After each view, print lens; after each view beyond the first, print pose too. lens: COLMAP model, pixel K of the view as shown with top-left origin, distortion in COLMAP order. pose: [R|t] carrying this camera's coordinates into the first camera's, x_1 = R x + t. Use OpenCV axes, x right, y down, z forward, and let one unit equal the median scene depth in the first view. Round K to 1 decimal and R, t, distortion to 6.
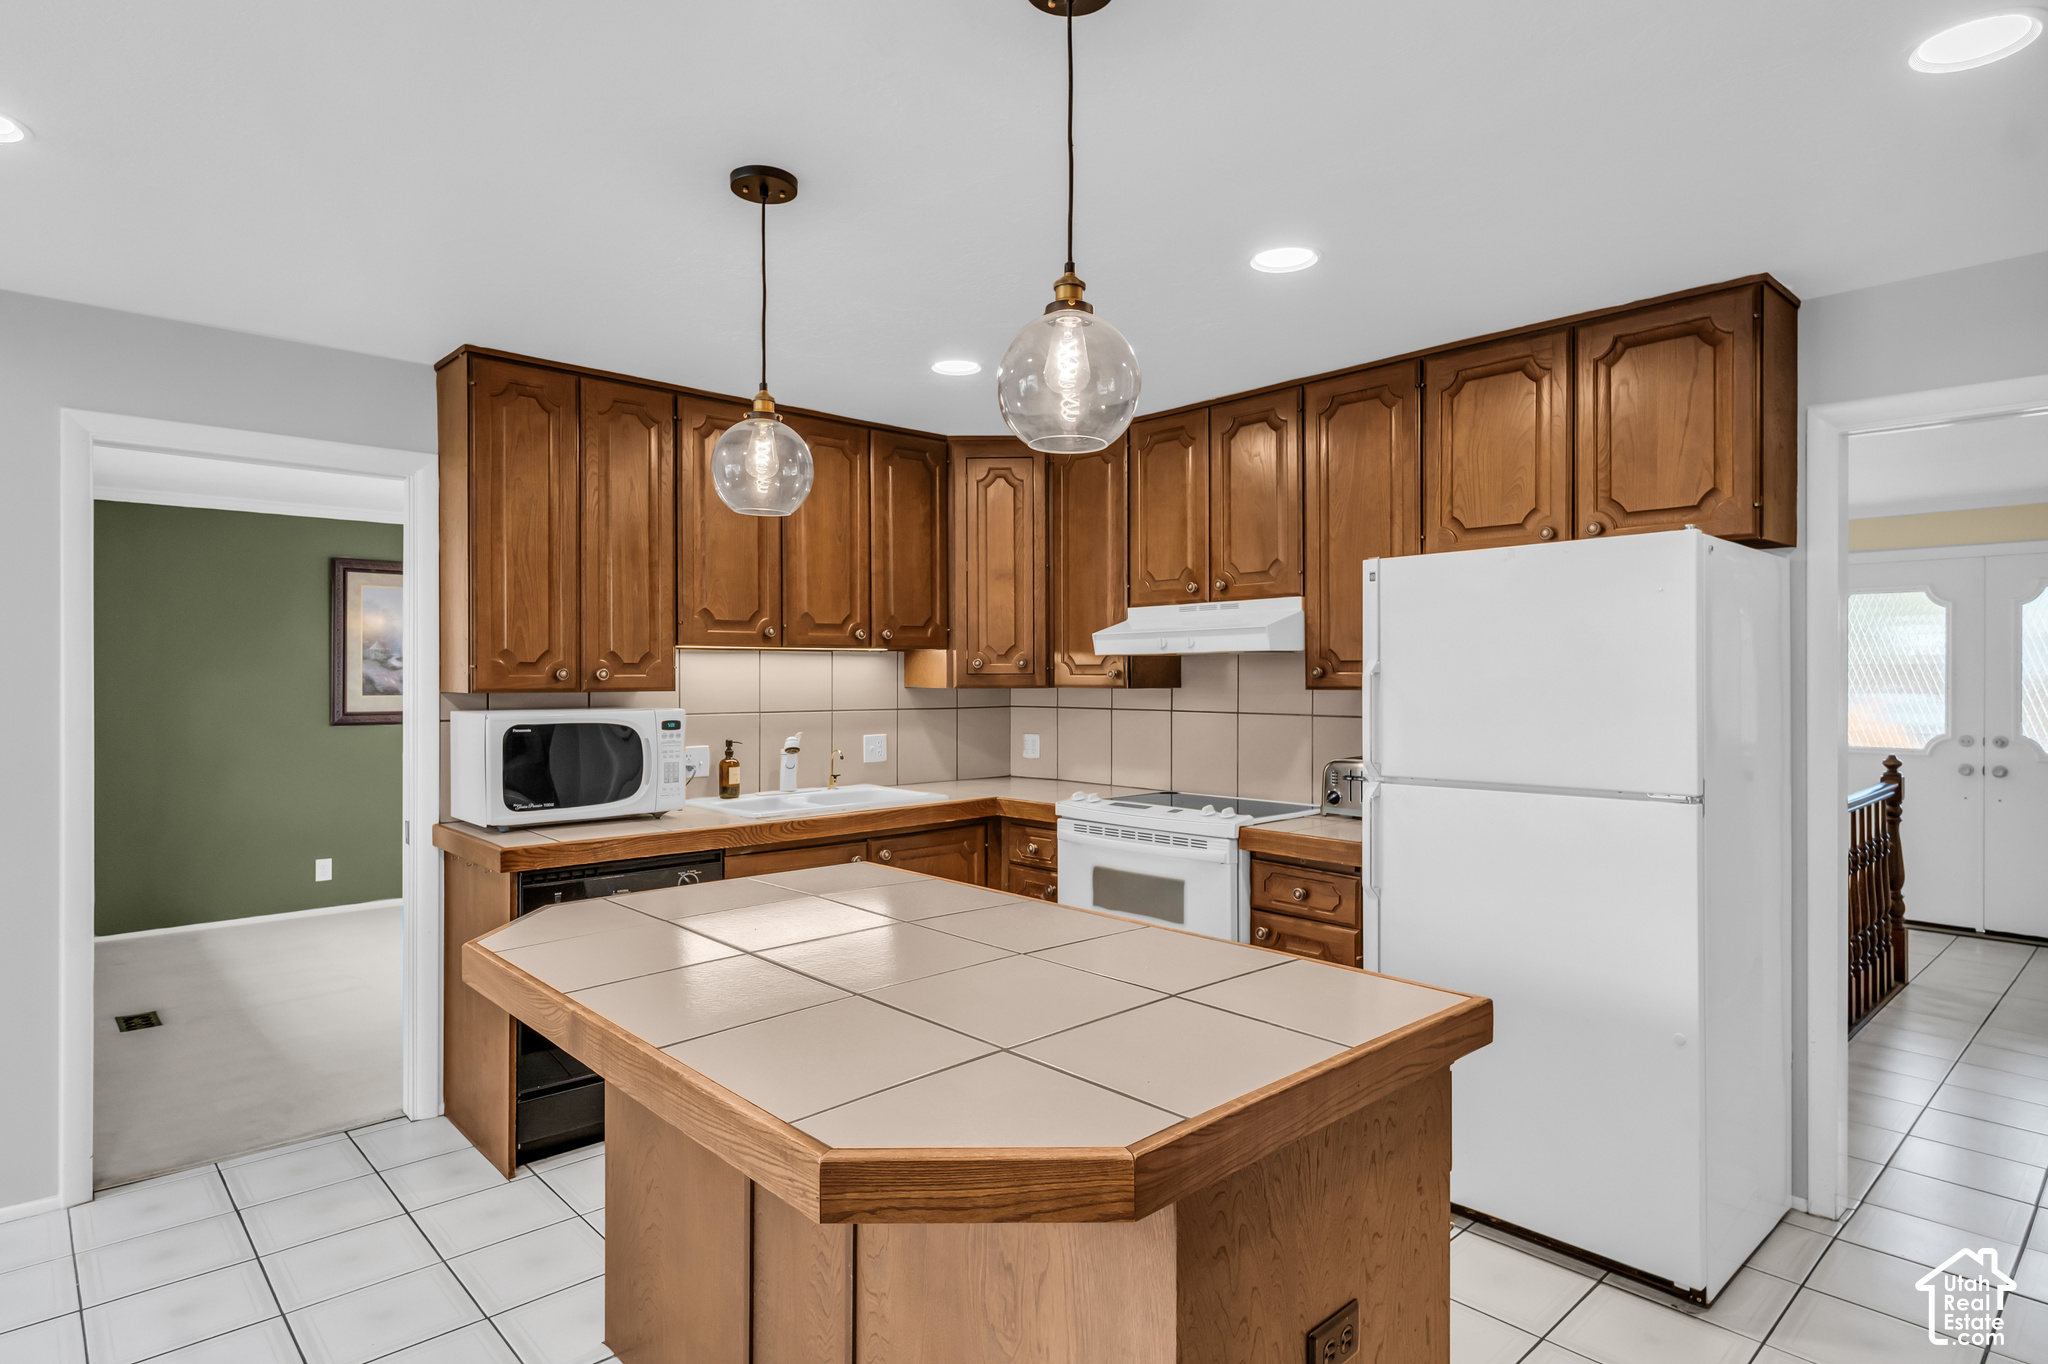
lens RADIAL K [[1095.0, 0, 1027.7], [0, 1095.0, 677.5], [0, 0, 1]] dist [0.033130, 0.000633]
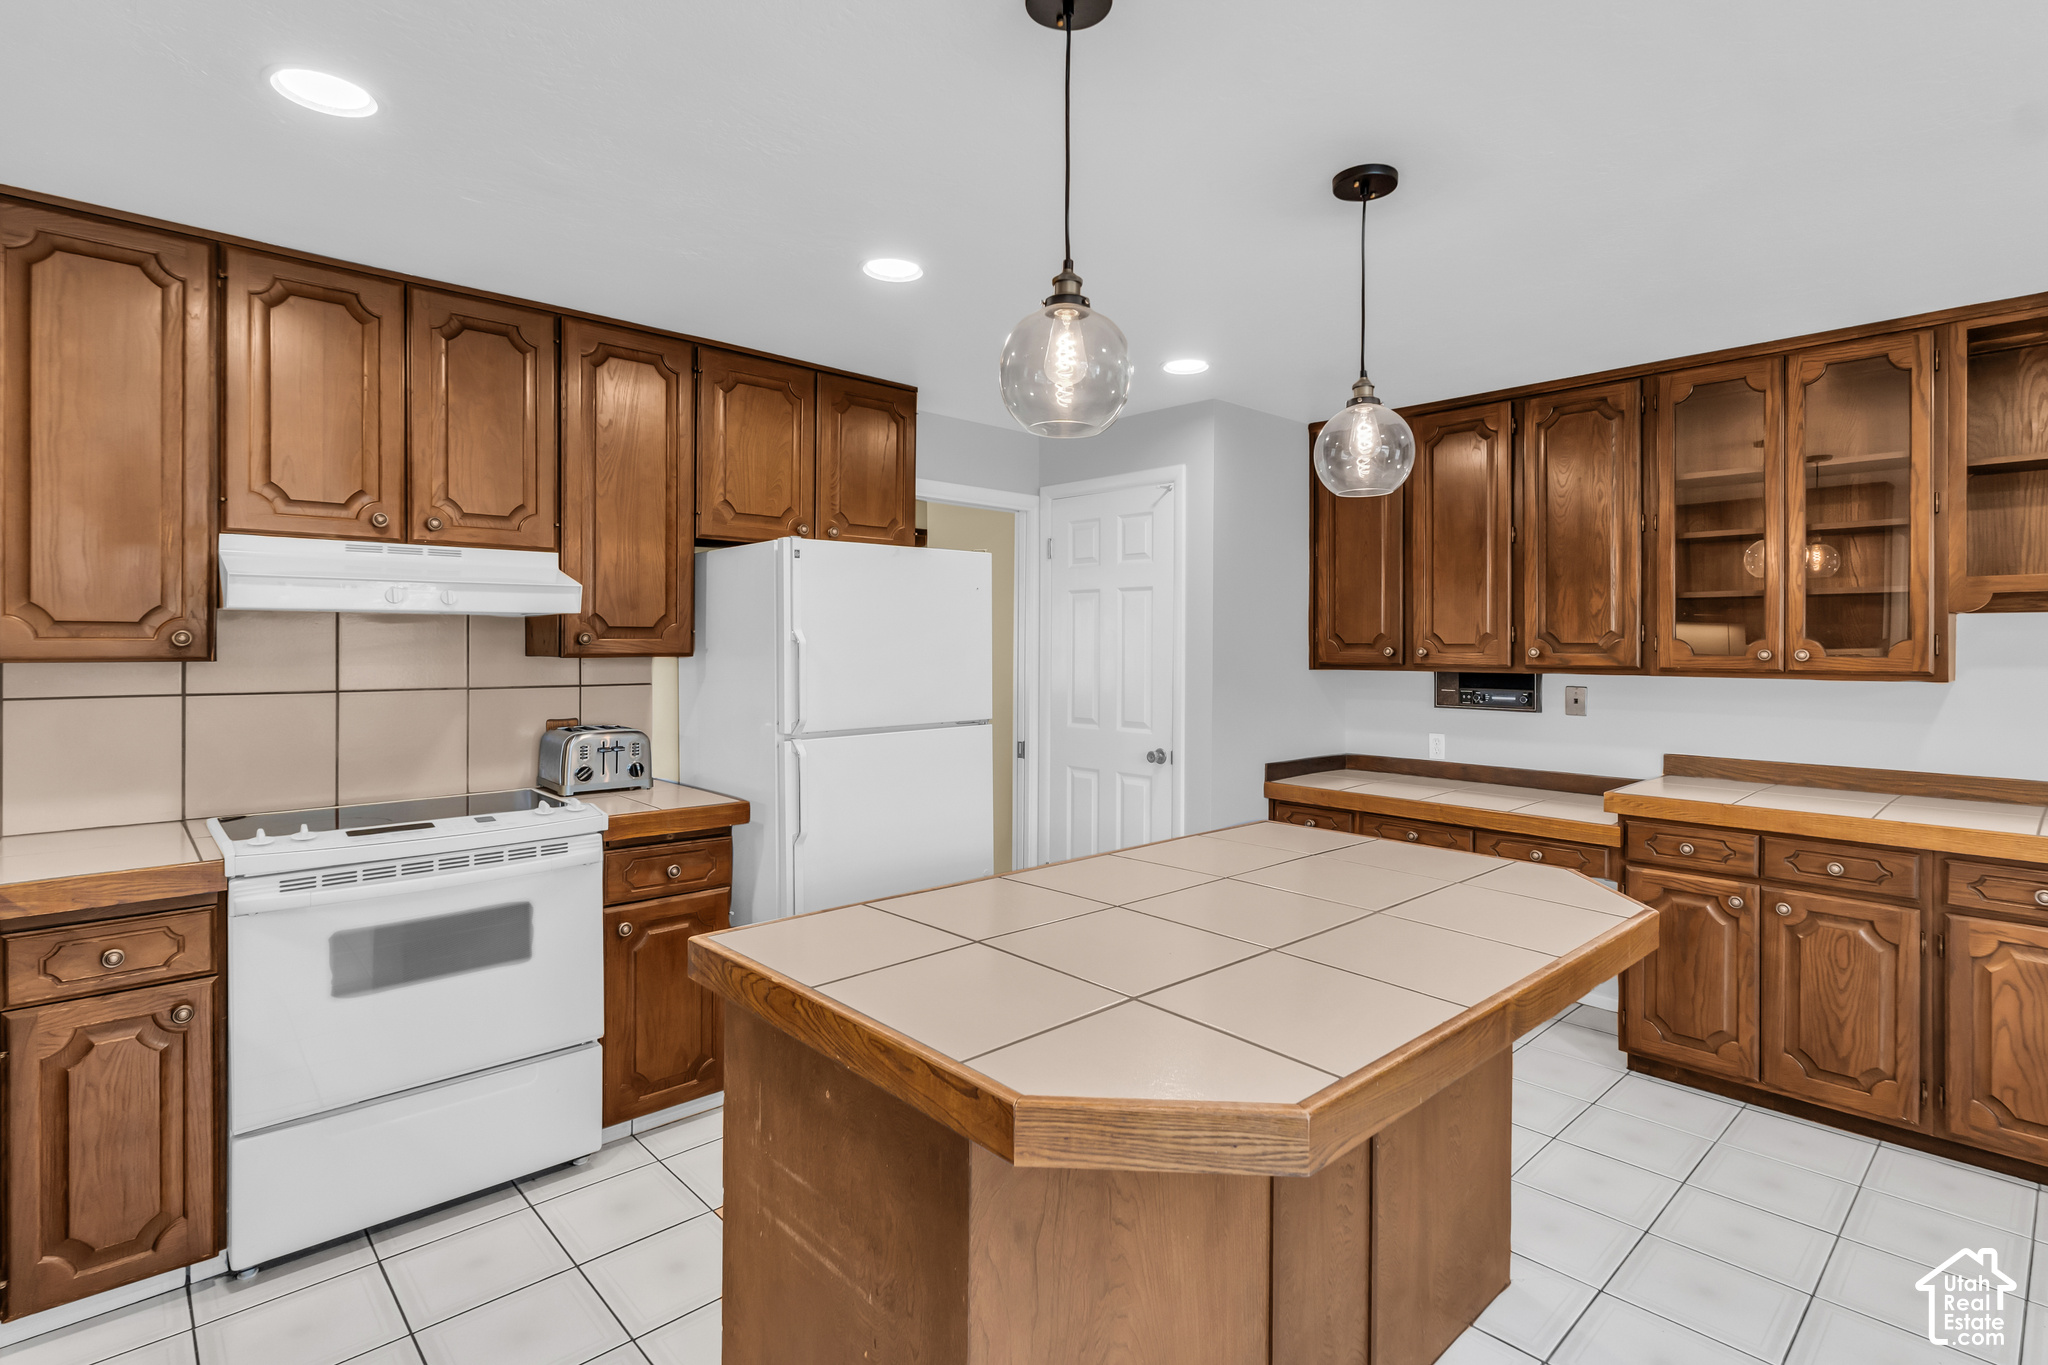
lens RADIAL K [[995.3, 0, 1046.5], [0, 995.3, 646.0], [0, 0, 1]] dist [0.002061, 0.000233]
pose [[-0.012926, -0.000320, 0.999916, -0.529137], [-0.005275, 0.999986, 0.000252, -0.001134], [-0.999903, -0.005271, -0.012927, 0.582975]]
